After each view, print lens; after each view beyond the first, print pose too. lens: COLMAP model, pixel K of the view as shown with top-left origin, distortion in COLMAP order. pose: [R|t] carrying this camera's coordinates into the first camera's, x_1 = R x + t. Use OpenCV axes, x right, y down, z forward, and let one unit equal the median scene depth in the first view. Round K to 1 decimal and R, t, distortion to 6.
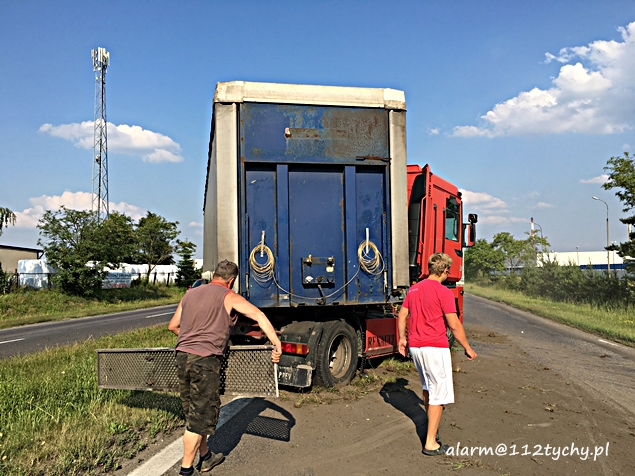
lens RADIAL K [[532.1, 0, 317.5], [0, 532.1, 238.0], [0, 0, 1]] dist [0.031092, -0.007693]
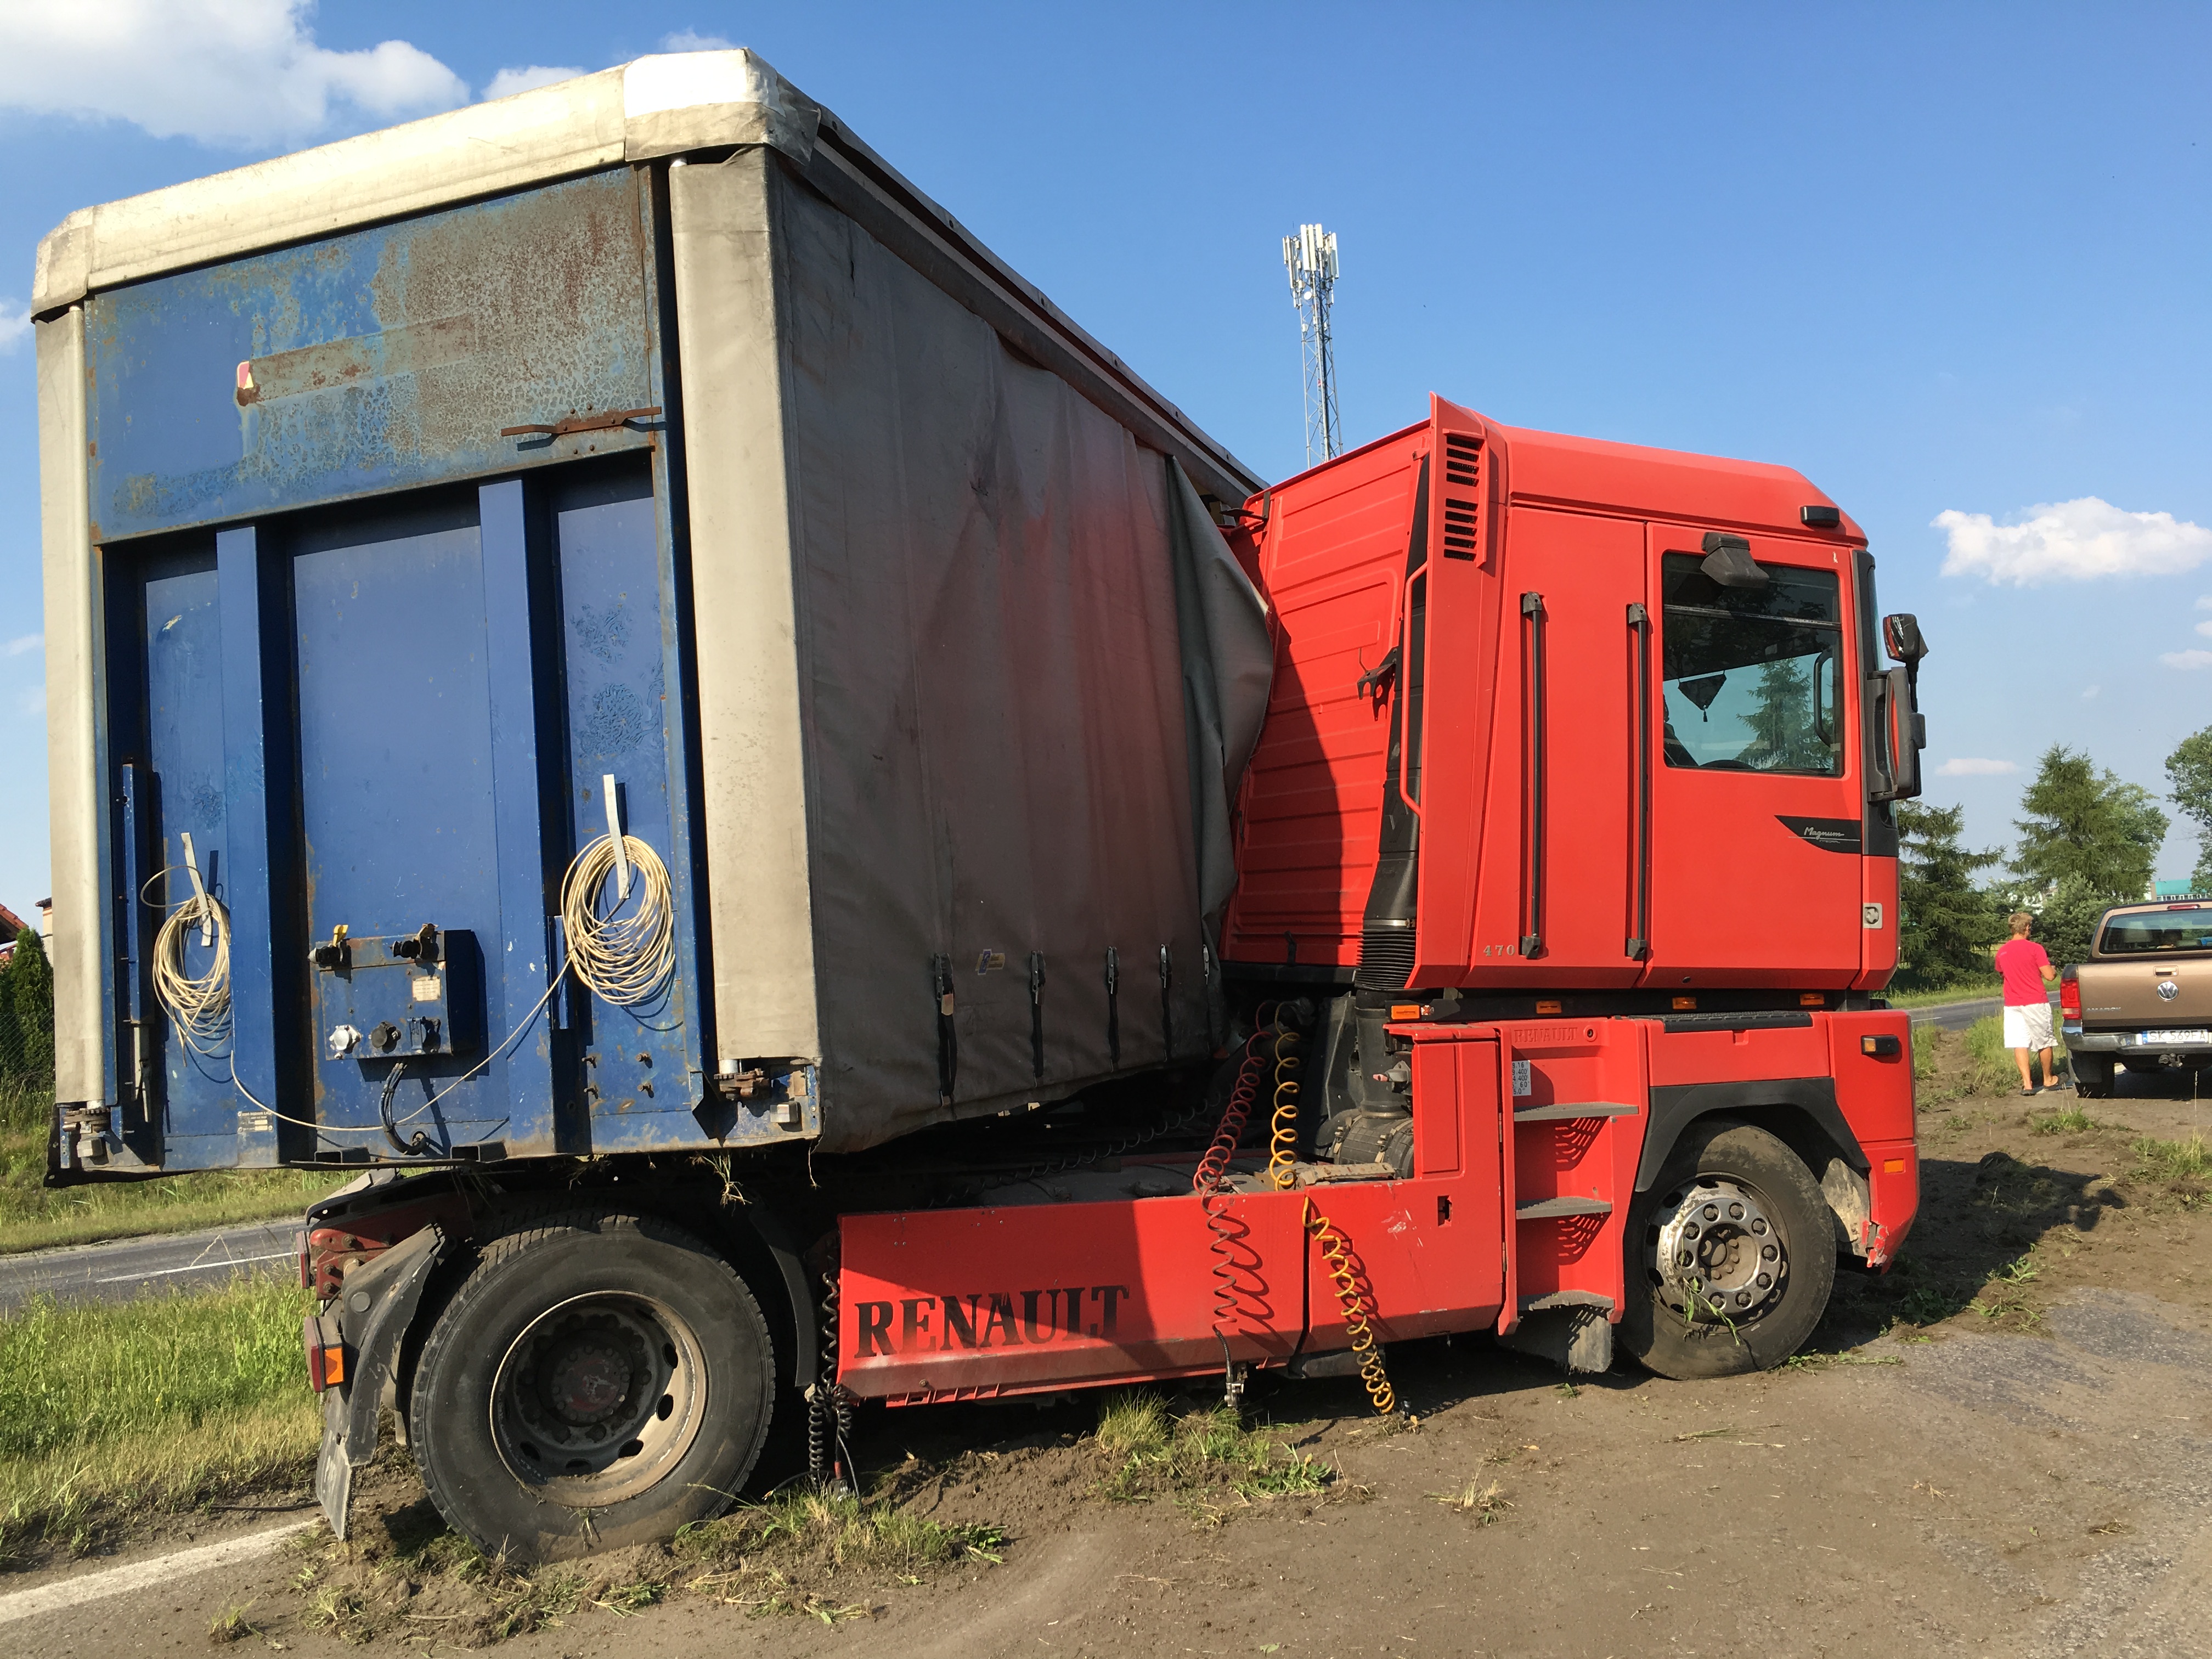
lens RADIAL K [[1853.6, 0, 1106.0], [0, 1853.6, 829.5], [0, 0, 1]] dist [0.031092, -0.007693]
pose [[0.840136, -0.075495, -0.537096, 0.629272], [0.076337, 0.996867, -0.020714, 0.031671], [0.536977, -0.023598, 0.843267, 0.507980]]
